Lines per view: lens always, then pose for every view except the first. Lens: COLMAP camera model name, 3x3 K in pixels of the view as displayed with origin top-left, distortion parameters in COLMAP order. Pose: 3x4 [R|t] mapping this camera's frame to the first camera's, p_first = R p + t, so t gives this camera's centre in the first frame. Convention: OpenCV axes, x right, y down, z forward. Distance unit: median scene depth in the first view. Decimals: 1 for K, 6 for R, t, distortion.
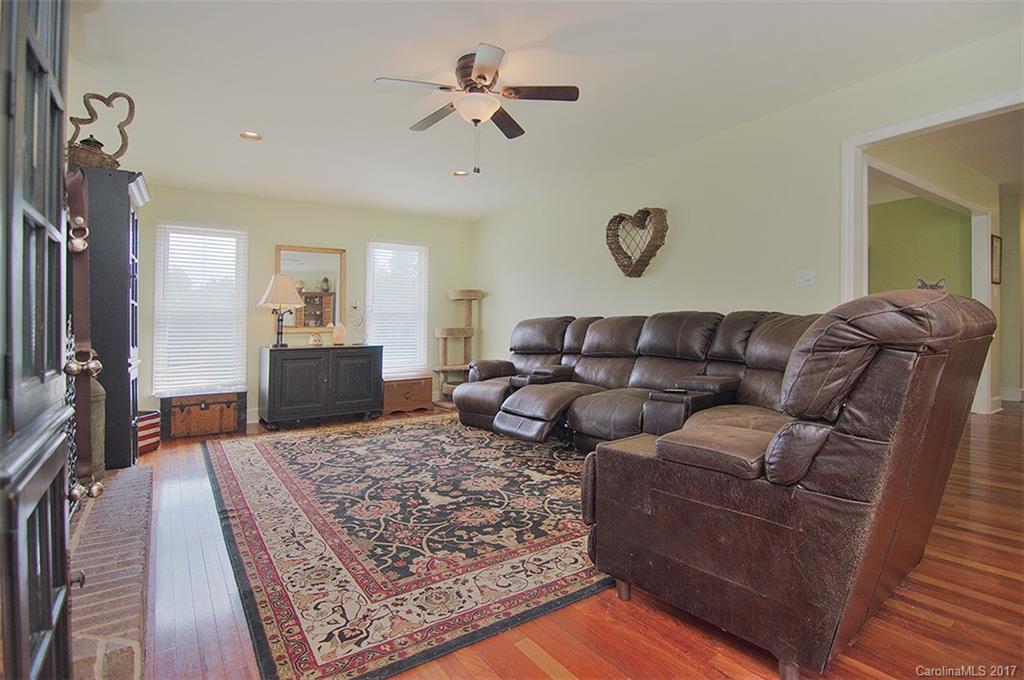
lens RADIAL K [[507.1, 0, 509.7], [0, 507.1, 328.9], [0, 0, 1]] dist [-0.002806, -0.000342]
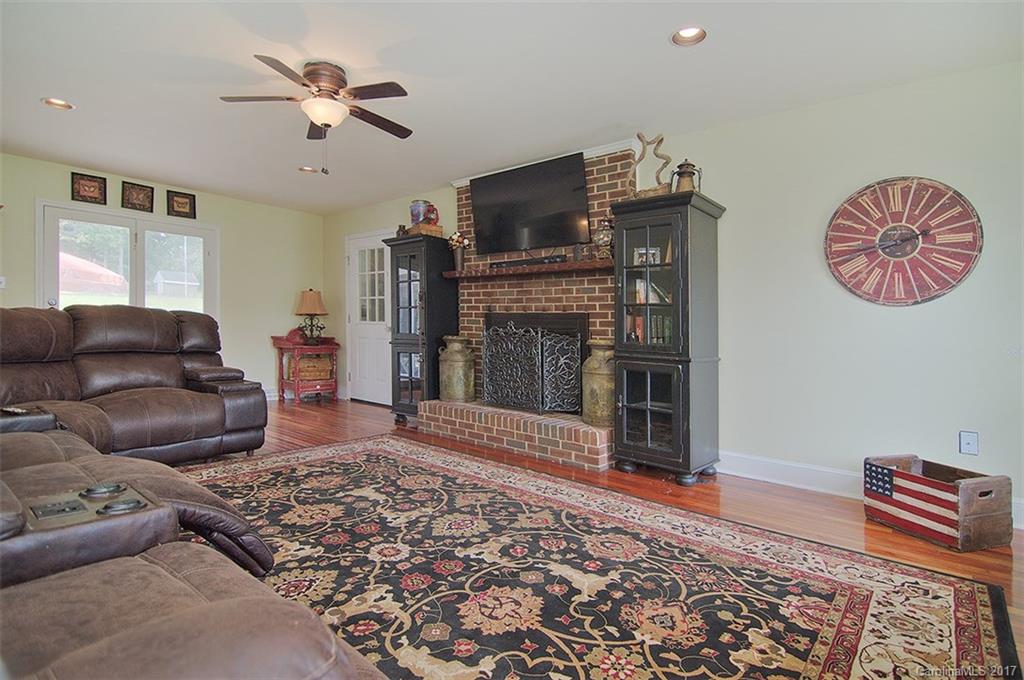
lens RADIAL K [[507.1, 0, 509.7], [0, 507.1, 328.9], [0, 0, 1]] dist [-0.002806, -0.000342]
pose [[-0.964852, -0.006149, -0.262720, -0.146089], [-0.008243, 0.999942, 0.006869, 0.003582], [0.262663, 0.008793, -0.964848, 1.965133]]
